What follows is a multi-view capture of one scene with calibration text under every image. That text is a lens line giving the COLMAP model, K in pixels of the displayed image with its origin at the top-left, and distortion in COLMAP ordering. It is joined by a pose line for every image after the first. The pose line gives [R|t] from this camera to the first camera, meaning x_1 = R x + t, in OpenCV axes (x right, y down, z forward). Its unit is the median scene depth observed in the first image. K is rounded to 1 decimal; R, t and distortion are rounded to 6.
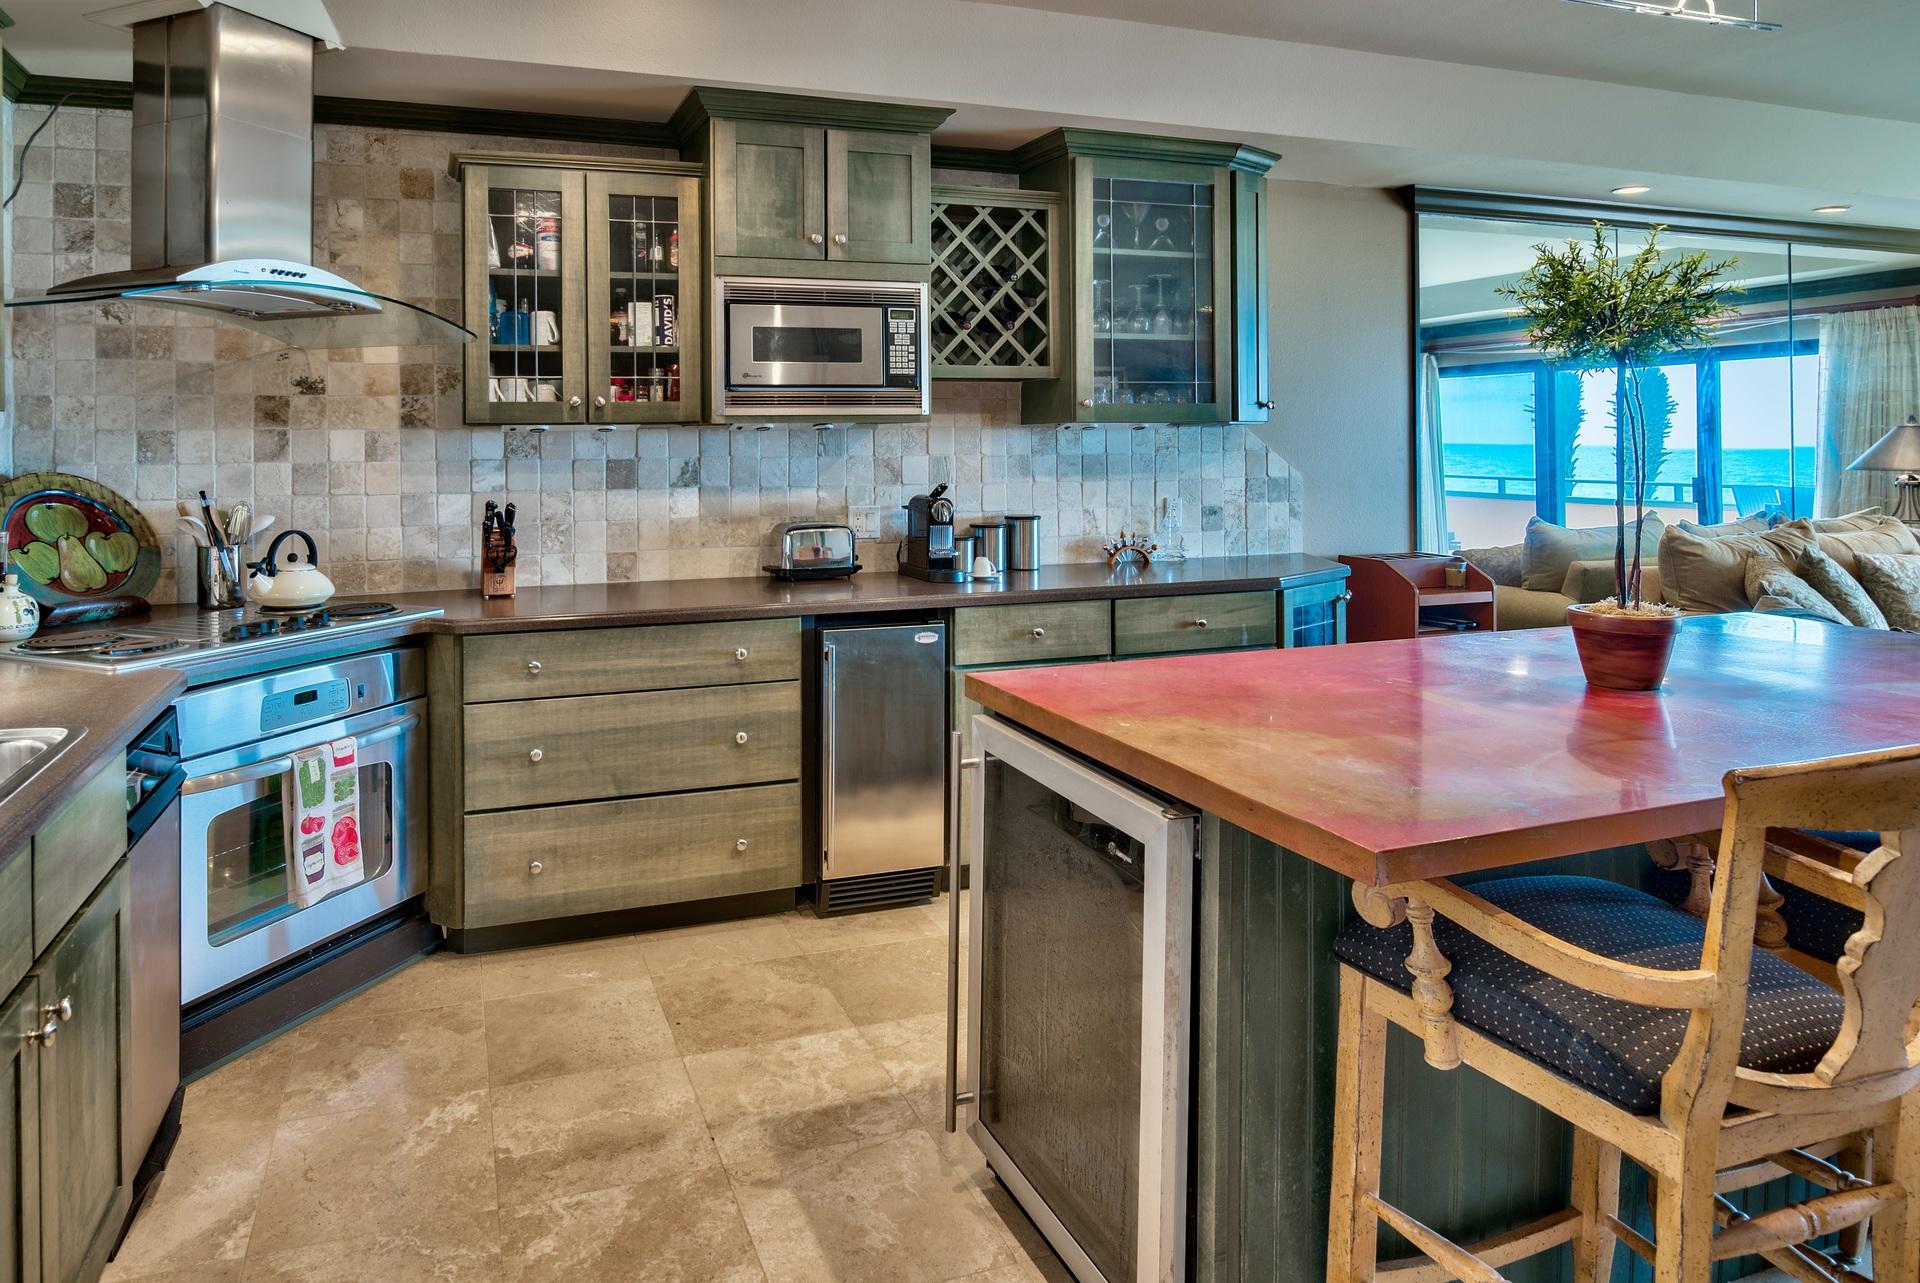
lens RADIAL K [[1176.0, 0, 822.5], [0, 1176.0, 464.8], [0, 0, 1]] dist [-0.003498, -0.000256]
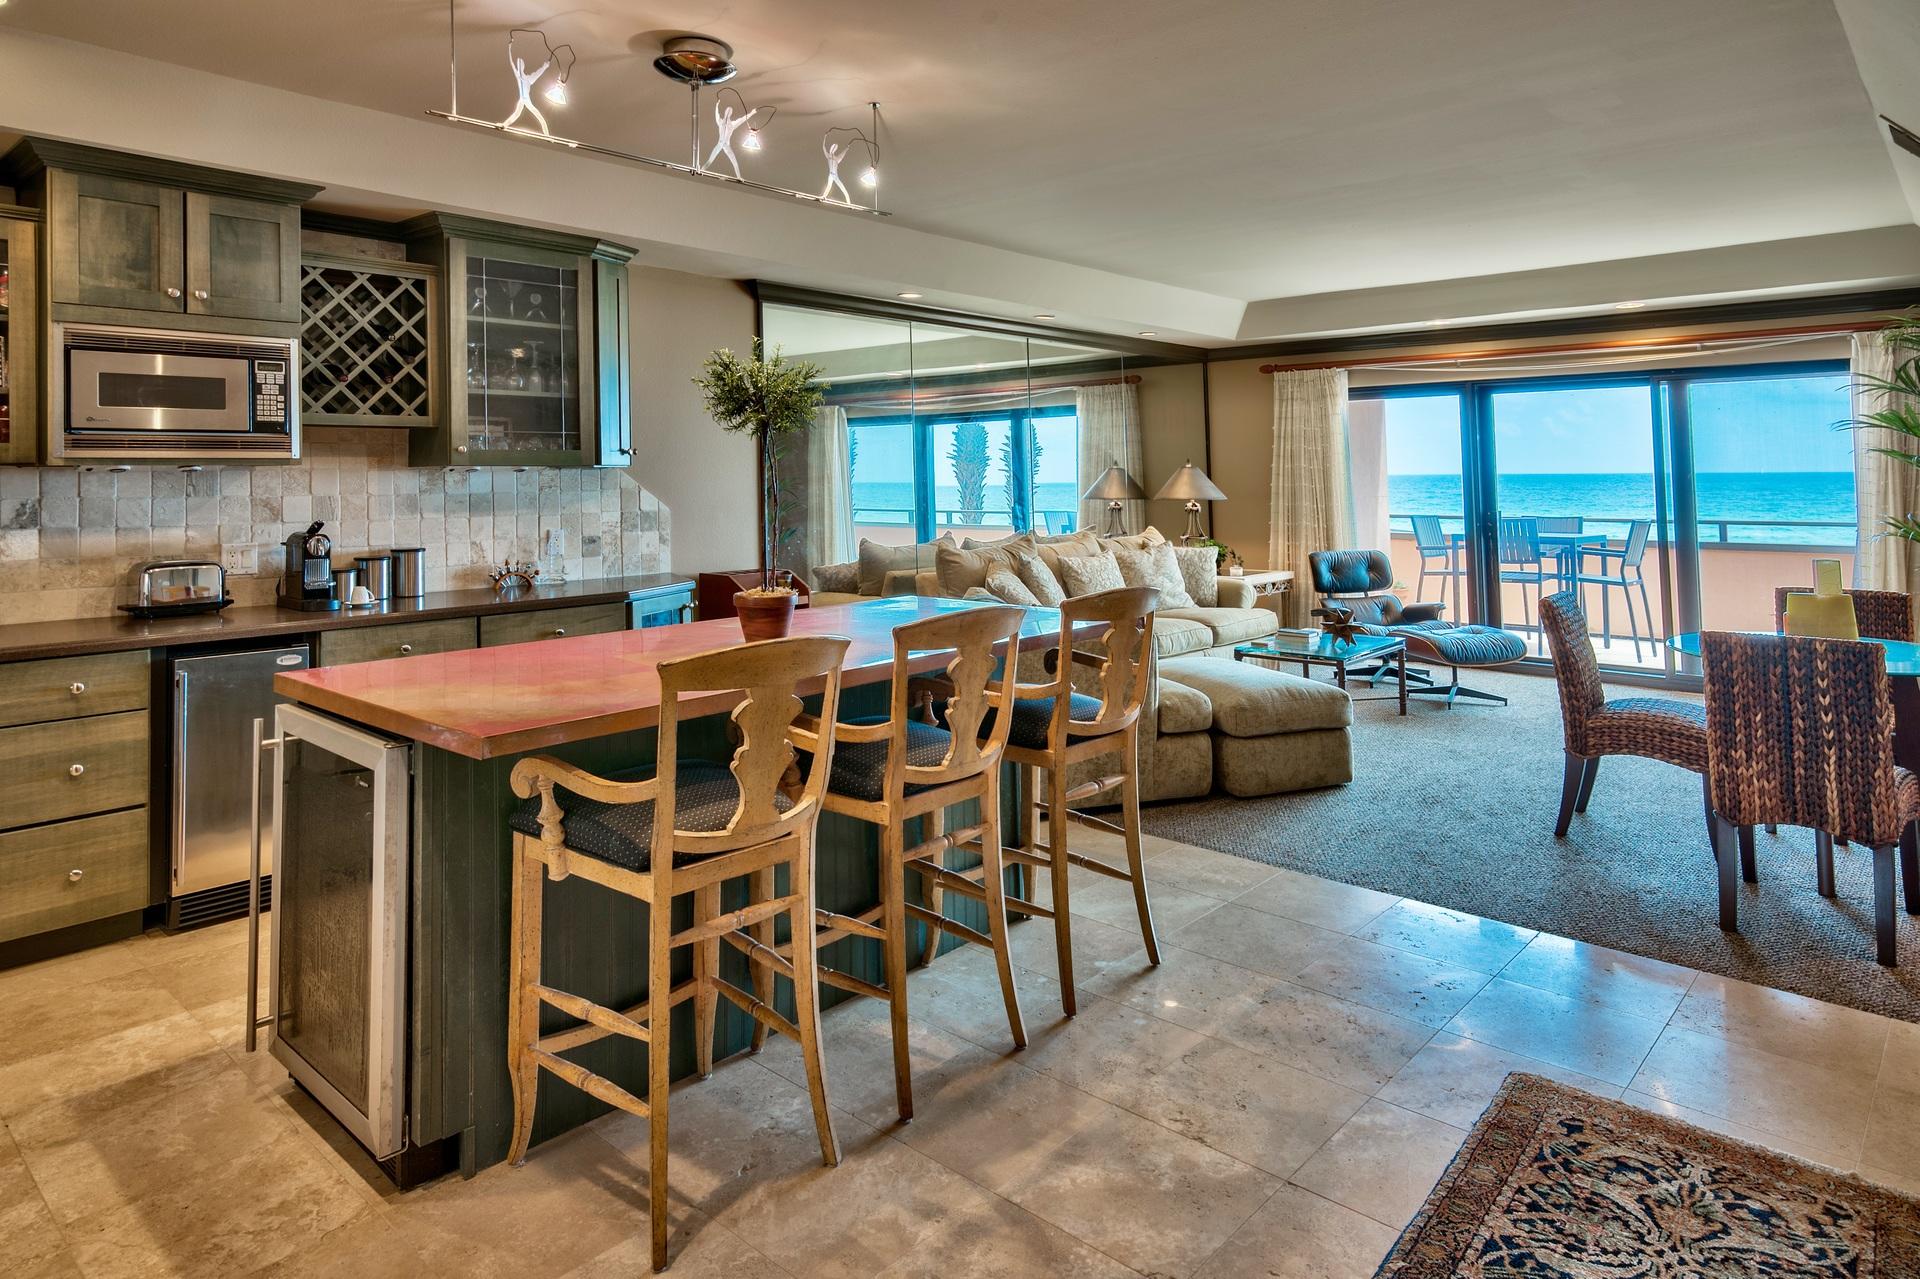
lens RADIAL K [[1172.8, 0, 948.4], [0, 1172.8, 468.0], [0, 0, 1]] dist [0.015332, -0.000840]
pose [[0.873556, 0.003722, 0.486710, 0.086346], [0.010800, 0.999576, -0.027029, 0.002964], [-0.486605, 0.028868, 0.873145, -0.266664]]
